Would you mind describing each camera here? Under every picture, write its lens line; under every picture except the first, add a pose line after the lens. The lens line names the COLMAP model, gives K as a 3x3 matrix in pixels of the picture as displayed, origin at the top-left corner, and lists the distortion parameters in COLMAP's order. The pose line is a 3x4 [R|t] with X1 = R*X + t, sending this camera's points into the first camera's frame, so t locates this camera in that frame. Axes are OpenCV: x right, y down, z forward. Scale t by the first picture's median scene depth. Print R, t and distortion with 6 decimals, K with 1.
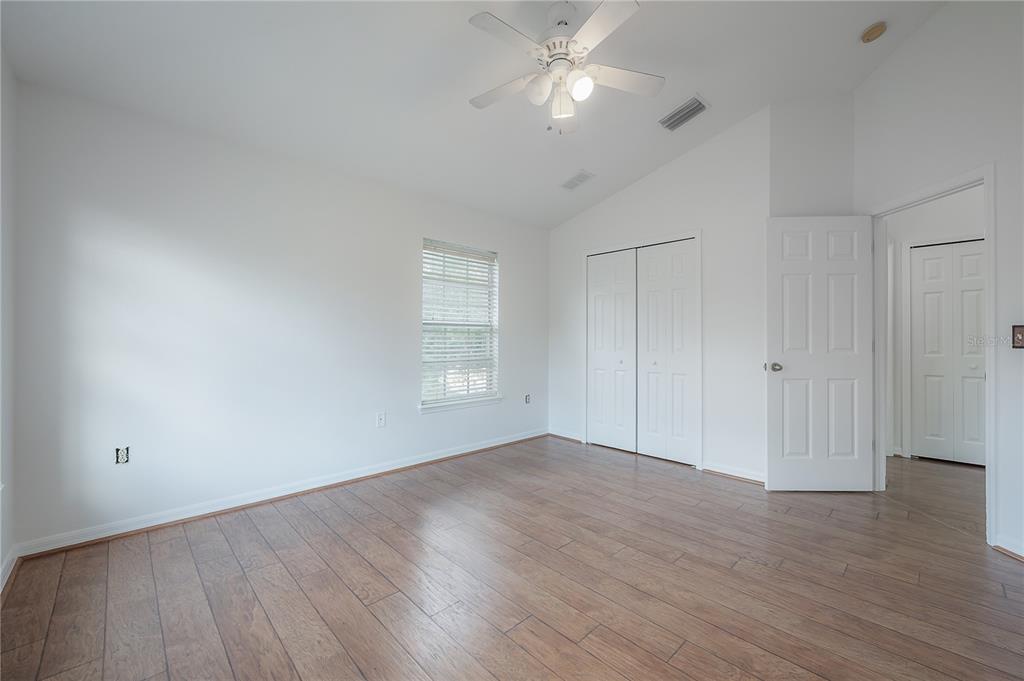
lens RADIAL K [[416.9, 0, 519.6], [0, 416.9, 328.0], [0, 0, 1]] dist [-0.001665, -0.000166]
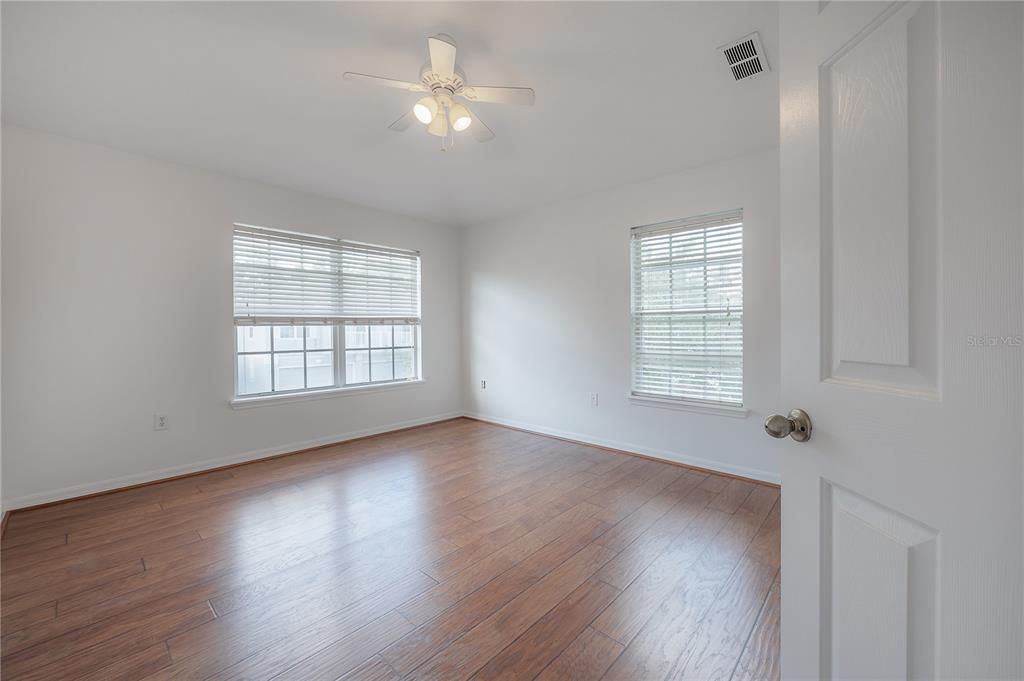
lens RADIAL K [[416.9, 0, 519.6], [0, 416.9, 328.0], [0, 0, 1]] dist [-0.001665, -0.000166]
pose [[0.064614, -0.008577, -0.997873, 0.797640], [0.021587, 0.999741, -0.007195, 0.027278], [0.997677, -0.021076, 0.064783, 0.716873]]
